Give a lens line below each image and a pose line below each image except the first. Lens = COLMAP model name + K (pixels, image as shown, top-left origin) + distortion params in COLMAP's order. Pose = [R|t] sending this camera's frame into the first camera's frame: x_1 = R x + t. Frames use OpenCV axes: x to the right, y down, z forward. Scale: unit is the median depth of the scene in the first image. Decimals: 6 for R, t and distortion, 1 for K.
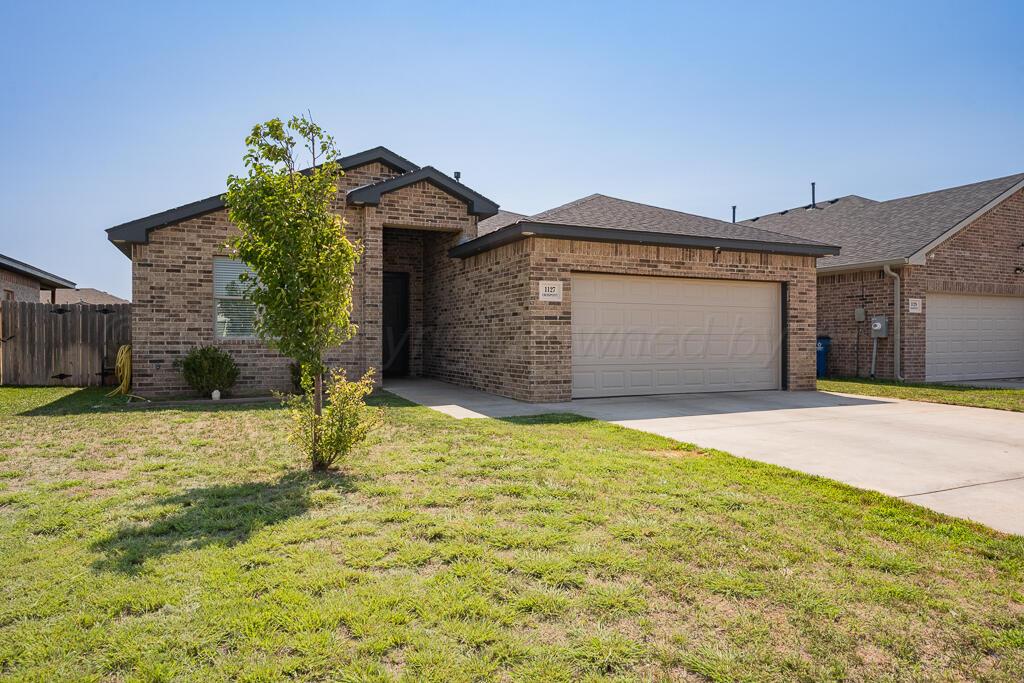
lens RADIAL K [[601.8, 0, 521.3], [0, 601.8, 345.2], [0, 0, 1]] dist [-0.004664, 0.000302]
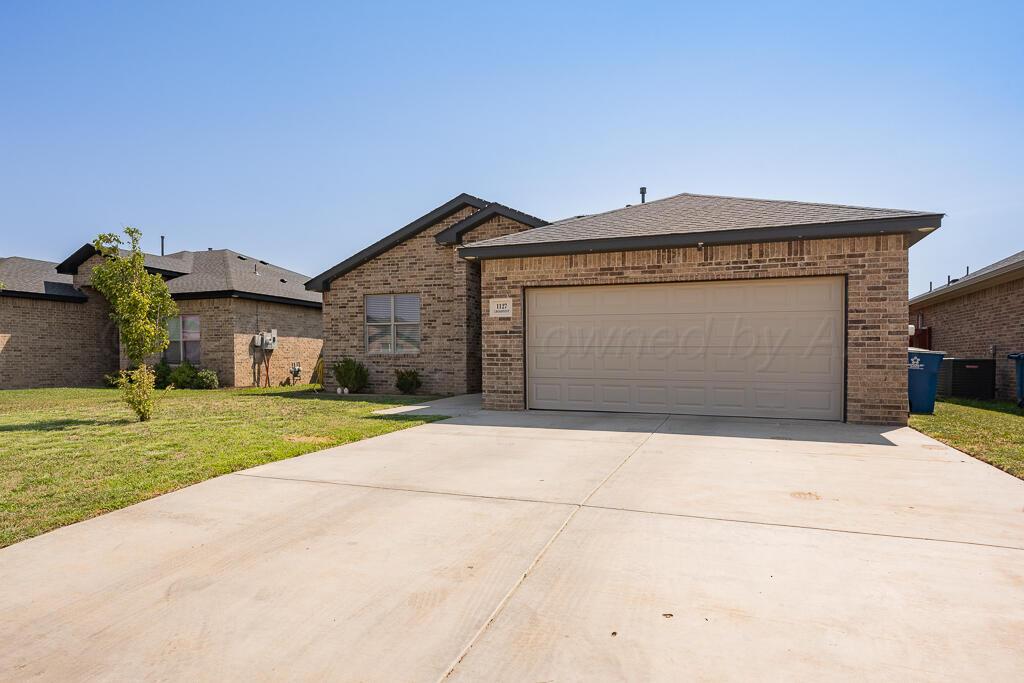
lens RADIAL K [[609.1, 0, 526.3], [0, 609.1, 387.4], [0, 0, 1]] dist [-0.003768, -0.000572]
pose [[0.721034, 0.036102, -0.691959, 0.783511], [-0.011721, 0.999134, 0.039914, 0.008678], [0.692801, -0.020669, 0.720833, 0.219977]]
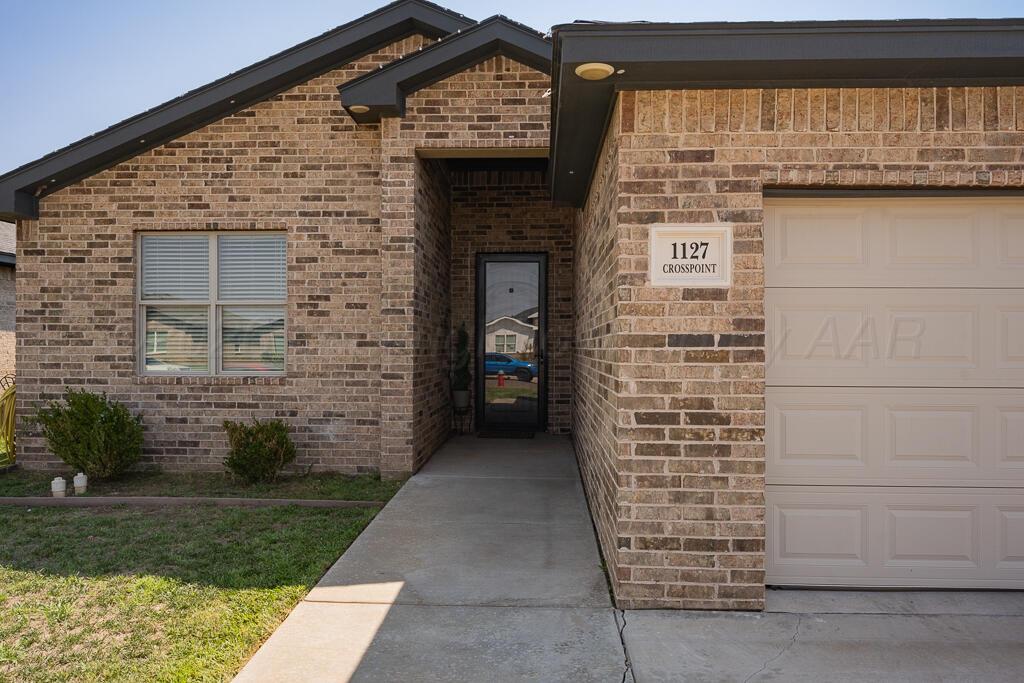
lens RADIAL K [[671.5, 0, 533.6], [0, 671.5, 348.8], [0, 0, 1]] dist [-0.006635, 0.001277]
pose [[0.892909, 0.005348, -0.450205, 0.124322], [-0.009182, 0.999938, -0.006333, -0.035209], [0.450143, 0.009789, 0.892903, 0.601140]]
